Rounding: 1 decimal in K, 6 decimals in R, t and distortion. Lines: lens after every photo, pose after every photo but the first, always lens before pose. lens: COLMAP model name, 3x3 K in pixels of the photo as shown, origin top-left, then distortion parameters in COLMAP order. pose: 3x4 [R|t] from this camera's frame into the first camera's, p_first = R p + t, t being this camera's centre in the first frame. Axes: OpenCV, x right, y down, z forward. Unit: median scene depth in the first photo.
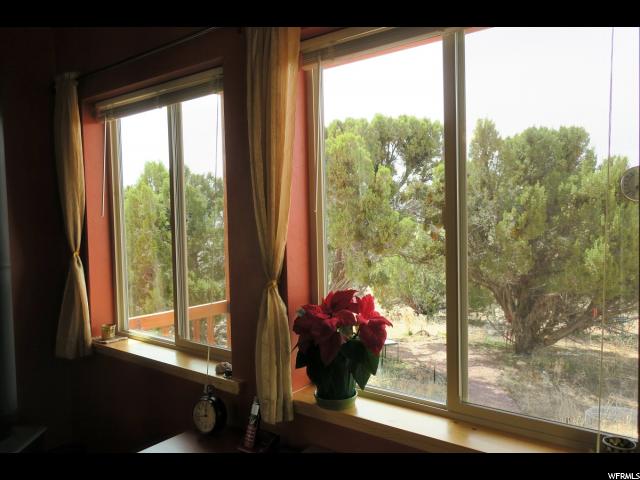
lens RADIAL K [[500.5, 0, 320.0], [0, 500.5, 240.0], [0, 0, 1]] dist [-0.001379, 0.002328]
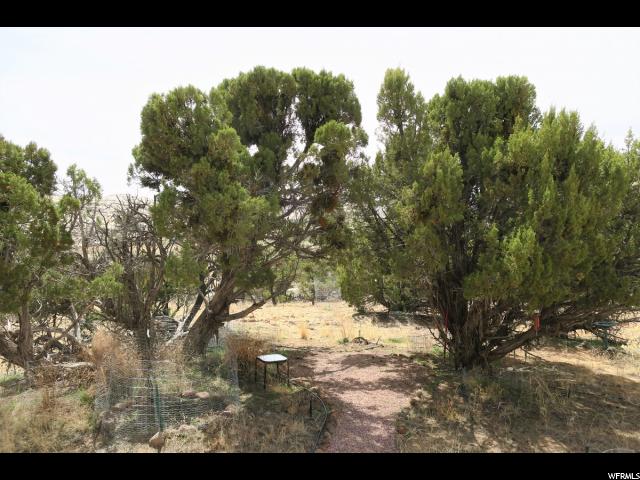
lens RADIAL K [[500.5, 0, 320.0], [0, 500.5, 240.0], [0, 0, 1]] dist [-0.001379, 0.002328]
pose [[0.999165, -0.006698, -0.040311, 0.279357], [0.007301, 0.999864, 0.014812, 0.008506], [0.040206, -0.015094, 0.999077, 0.261568]]
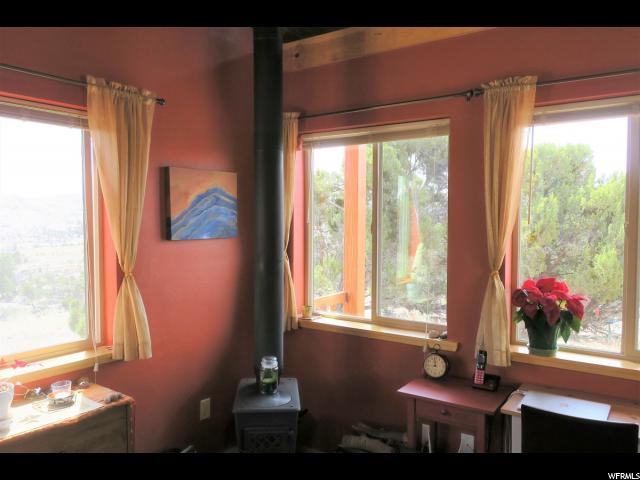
lens RADIAL K [[500.5, 0, 320.0], [0, 500.5, 240.0], [0, 0, 1]] dist [-0.001379, 0.002328]
pose [[0.998614, 0.018066, 0.049430, -0.134771], [-0.017882, 0.999831, -0.004151, 0.000962], [-0.049496, 0.003261, 0.998769, -0.087369]]
